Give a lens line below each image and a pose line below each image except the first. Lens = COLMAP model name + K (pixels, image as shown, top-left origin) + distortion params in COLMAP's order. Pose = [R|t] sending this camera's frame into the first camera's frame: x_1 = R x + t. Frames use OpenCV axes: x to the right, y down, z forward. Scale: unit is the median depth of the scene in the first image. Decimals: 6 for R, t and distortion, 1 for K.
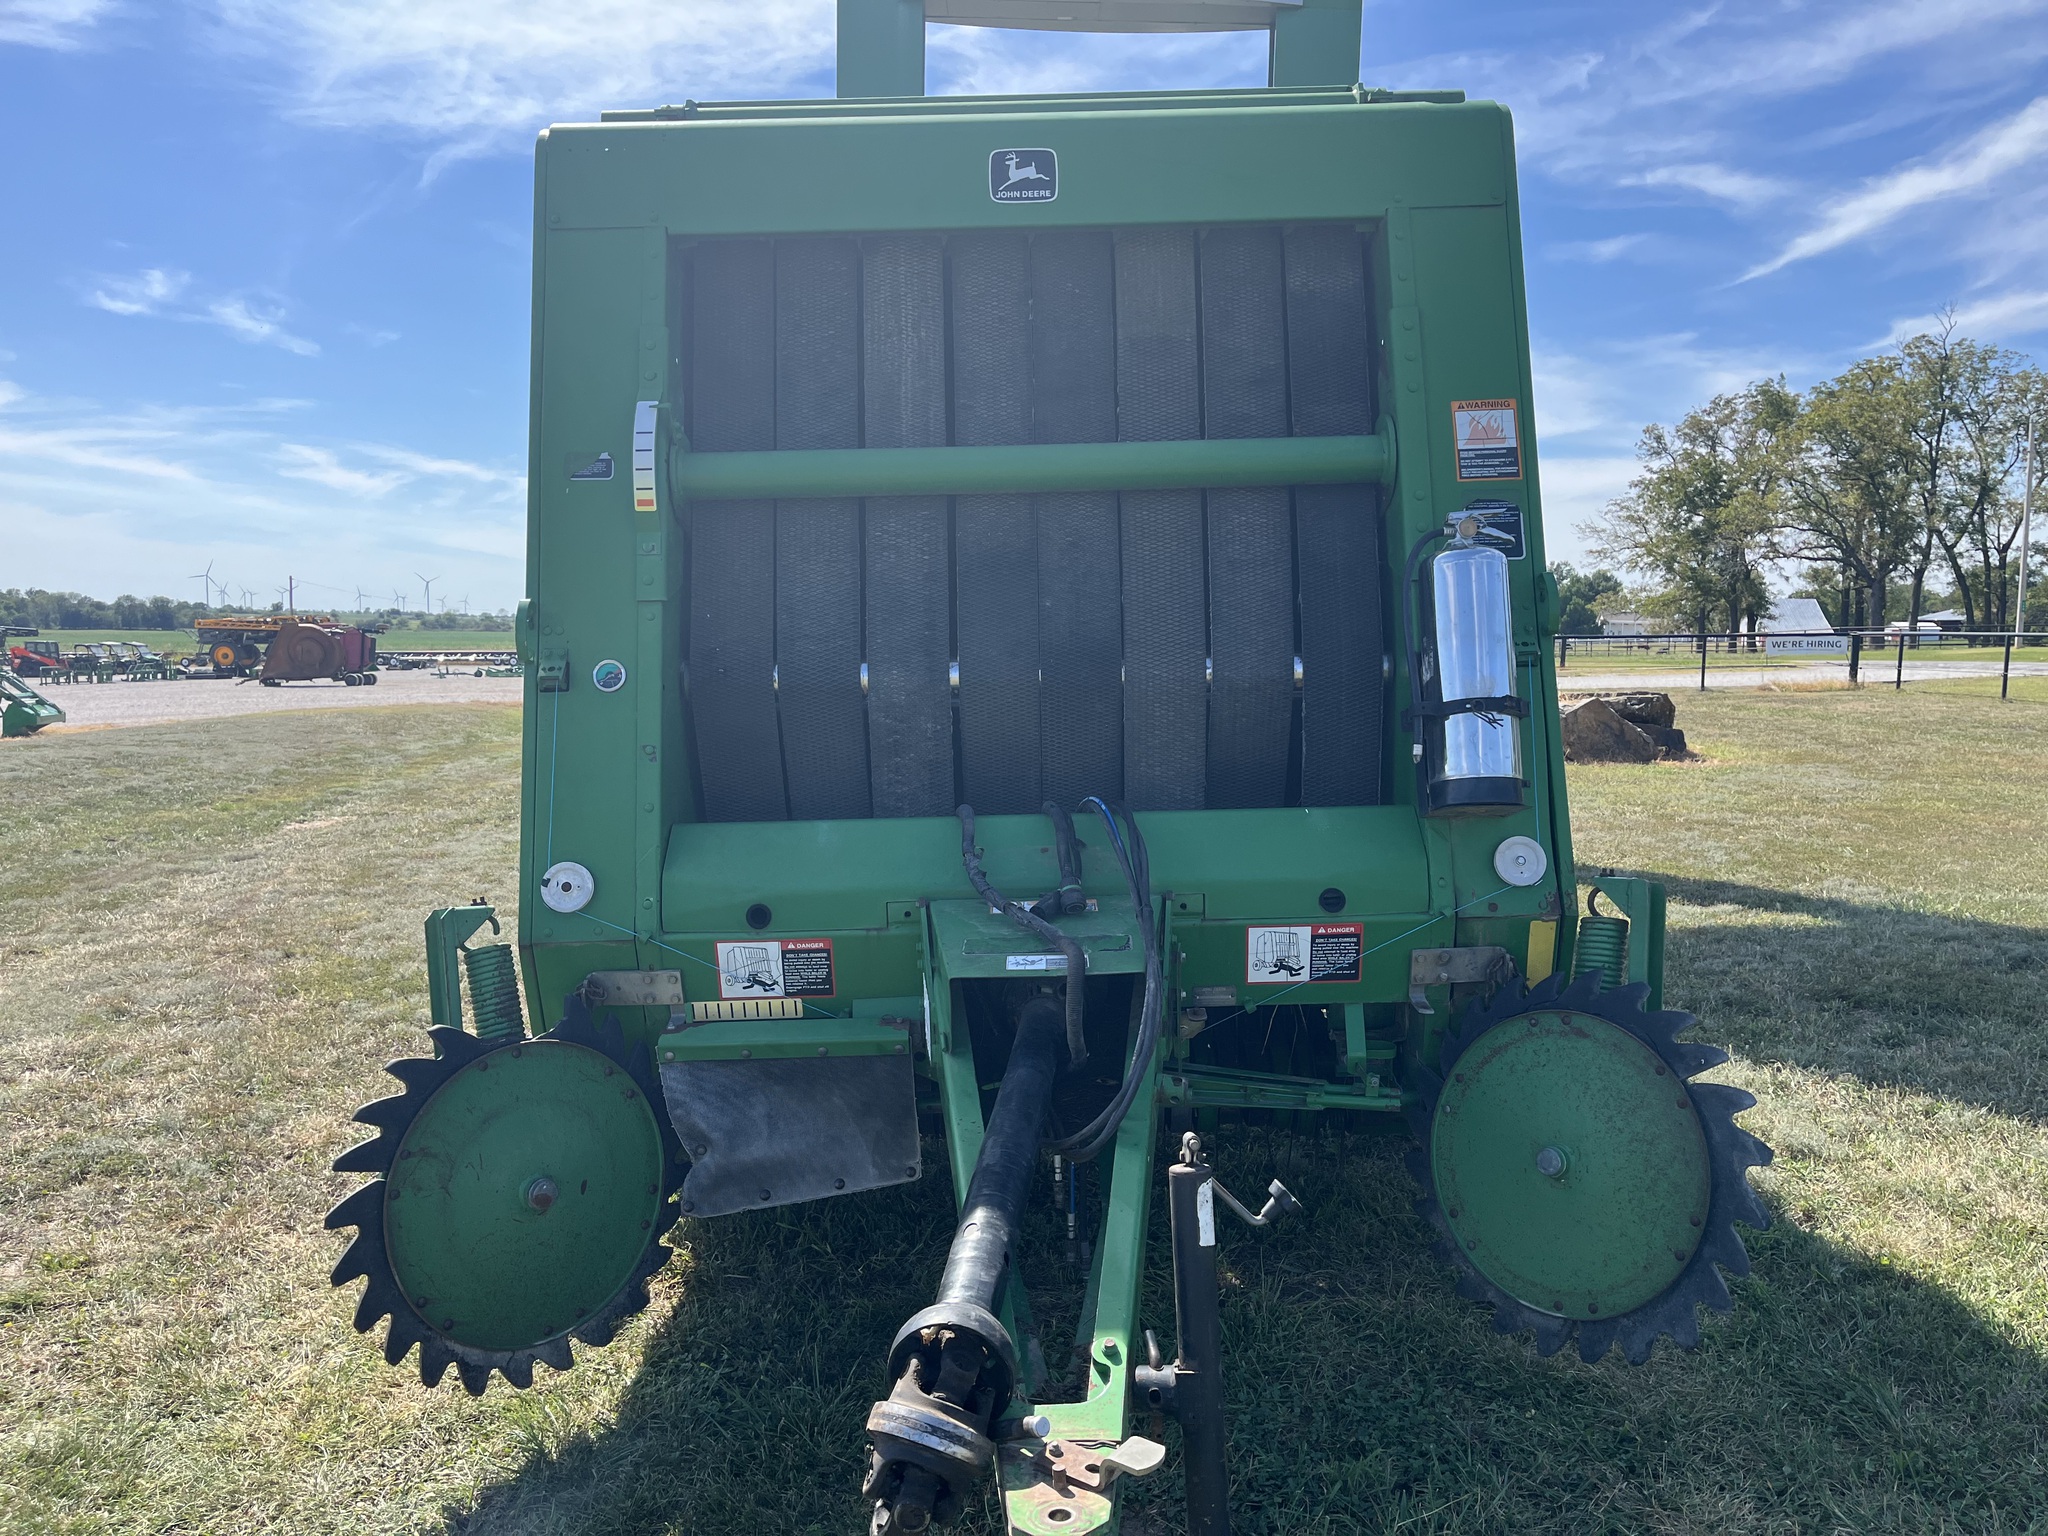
lens RADIAL K [[1499.7, 0, 1056.9], [0, 1499.7, 795.2], [0, 0, 1]] dist [0.066549, -0.079860]
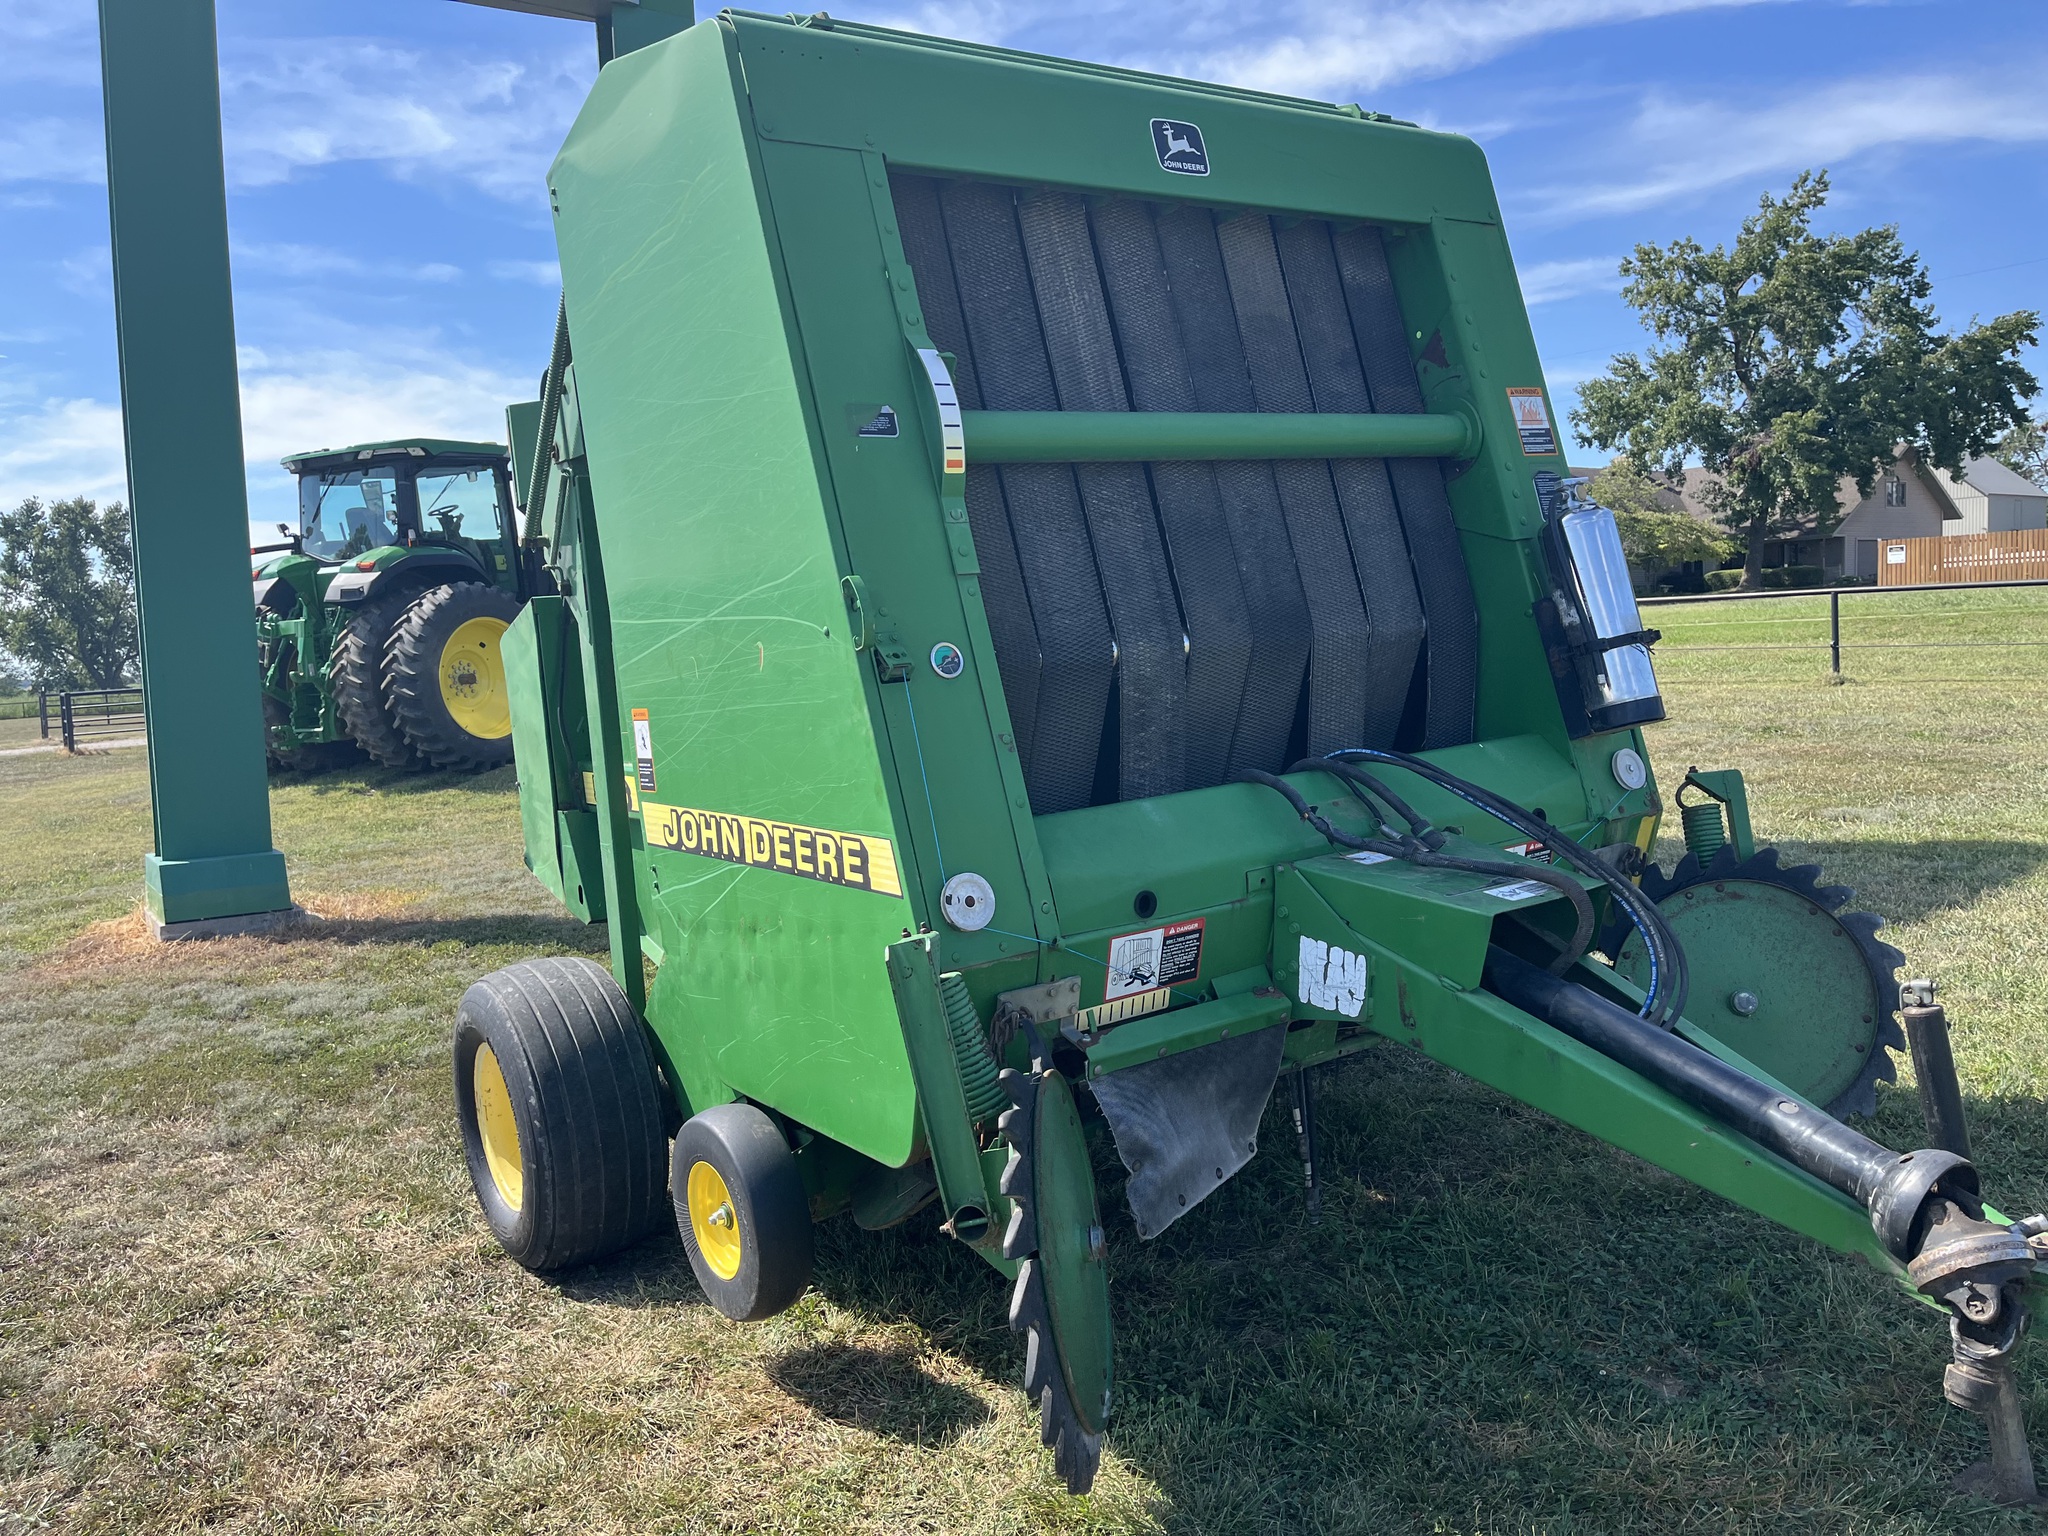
lens RADIAL K [[1547.1, 0, 1024.0], [0, 1547.1, 768.0], [0, 0, 1]] dist [0.063916, -0.093669]
pose [[0.823818, -0.093686, 0.559059, -0.779324], [0.110010, 0.993921, 0.004451, -0.015946], [-0.556077, 0.057836, 0.829116, 0.236610]]
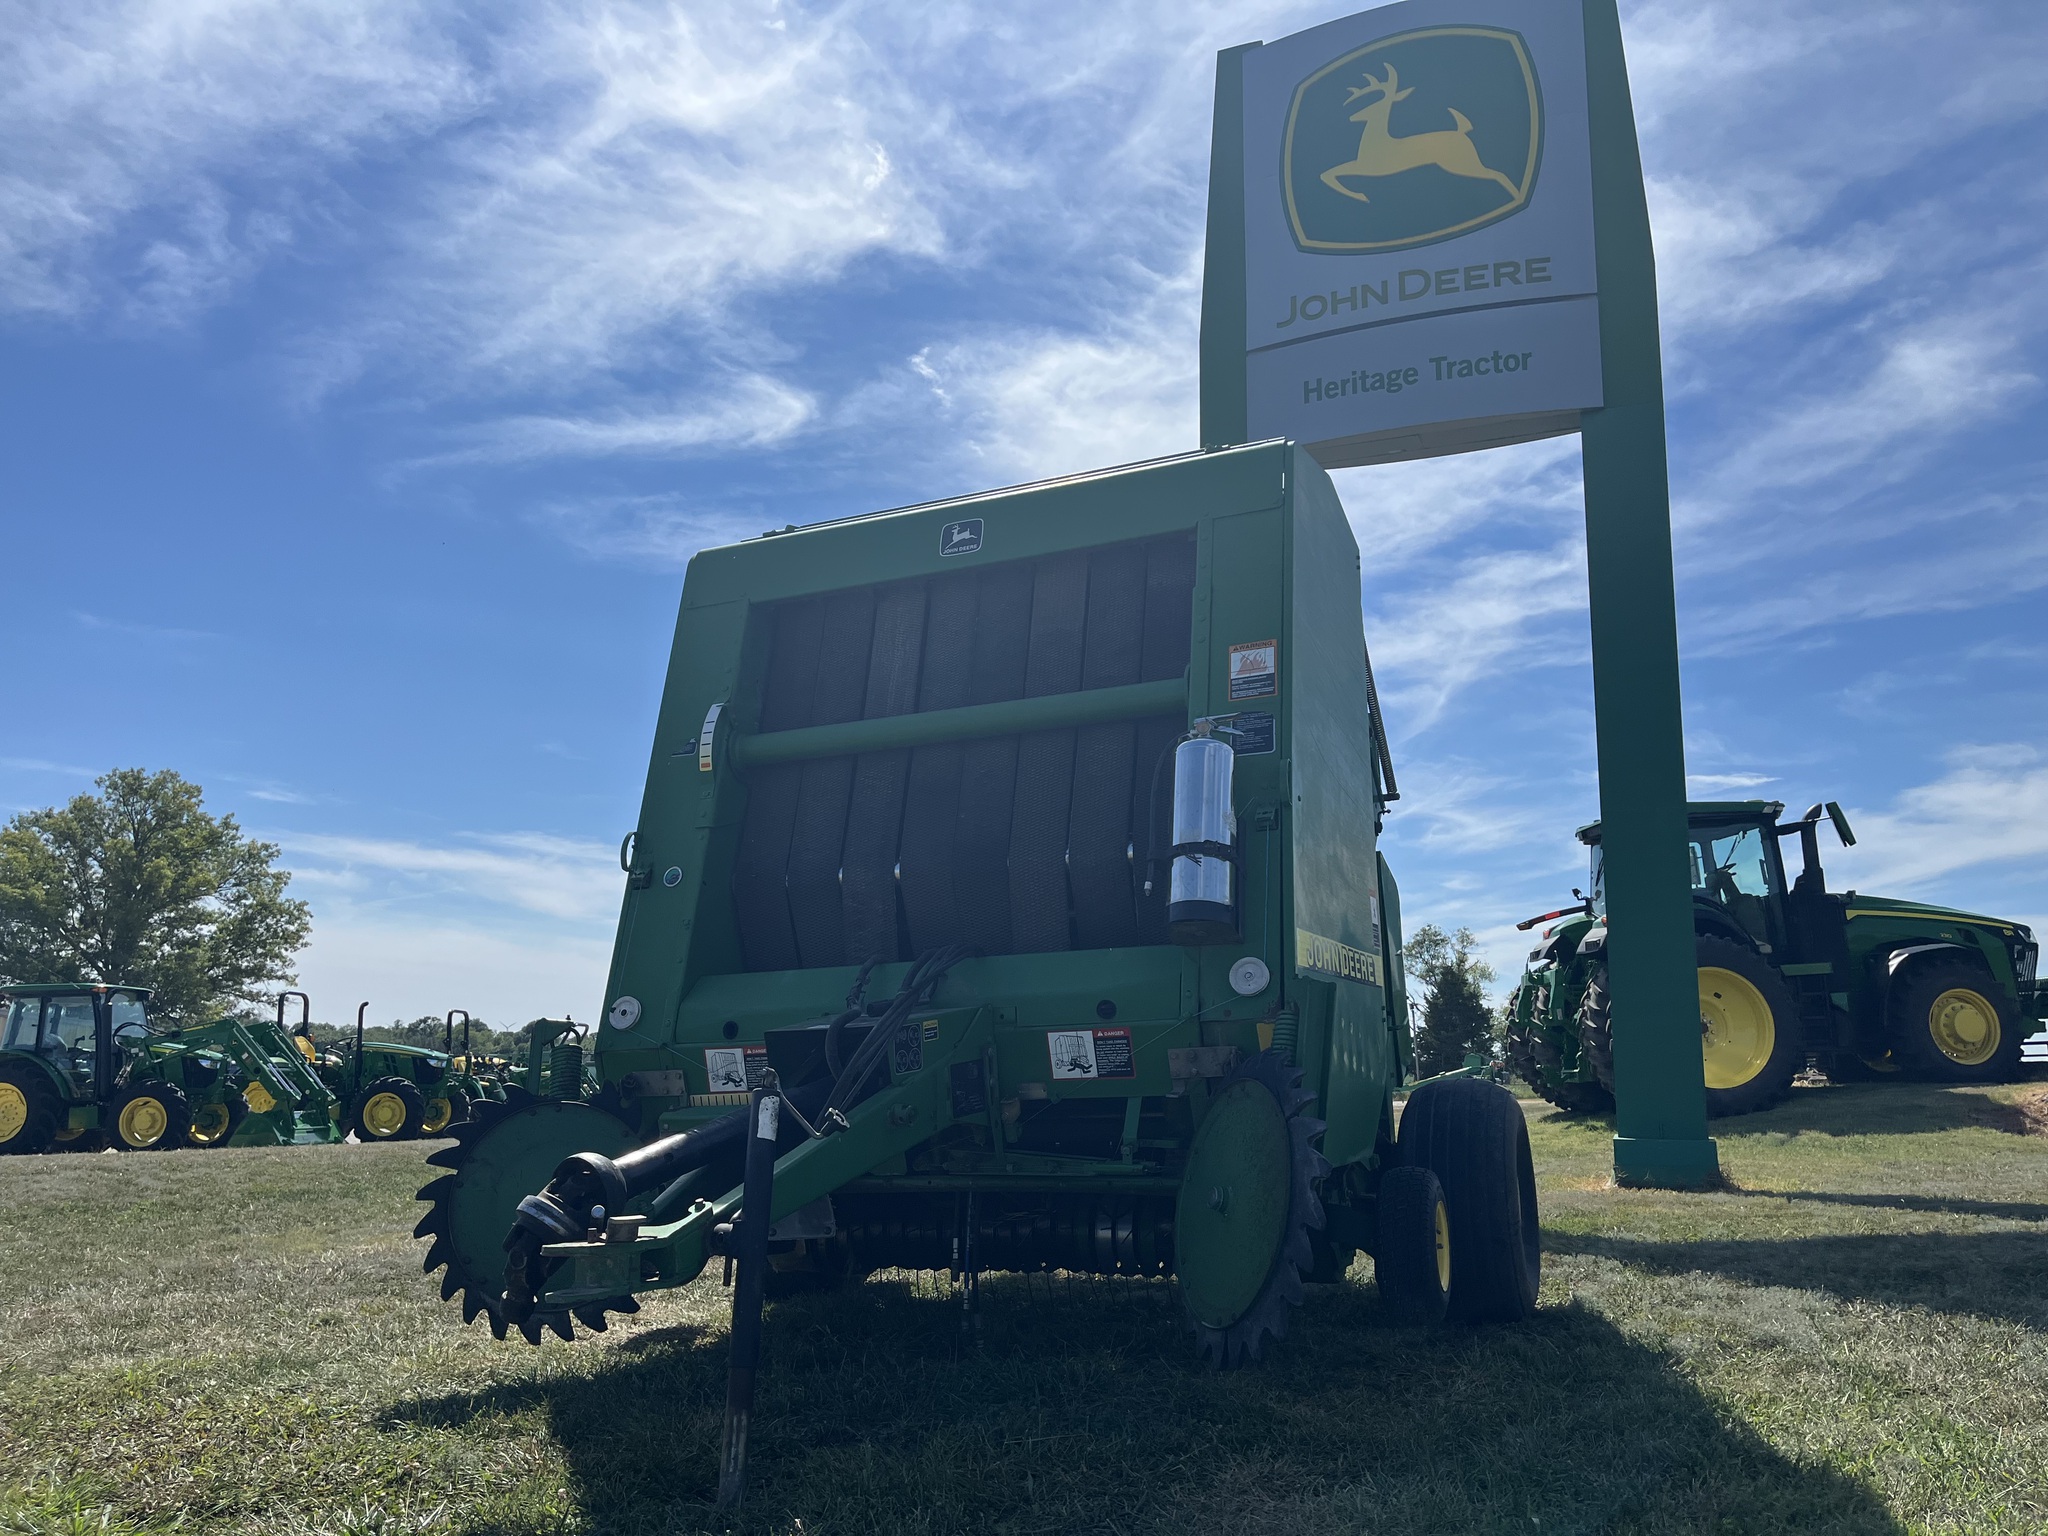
lens RADIAL K [[1541.4, 0, 1052.0], [0, 1541.4, 773.4], [0, 0, 1]] dist [0.030886, -0.029373]
pose [[0.922640, -0.081123, -0.377035, 0.650512], [-0.031483, 0.958521, -0.283277, 0.249991], [0.384376, 0.273233, 0.881816, -0.244237]]
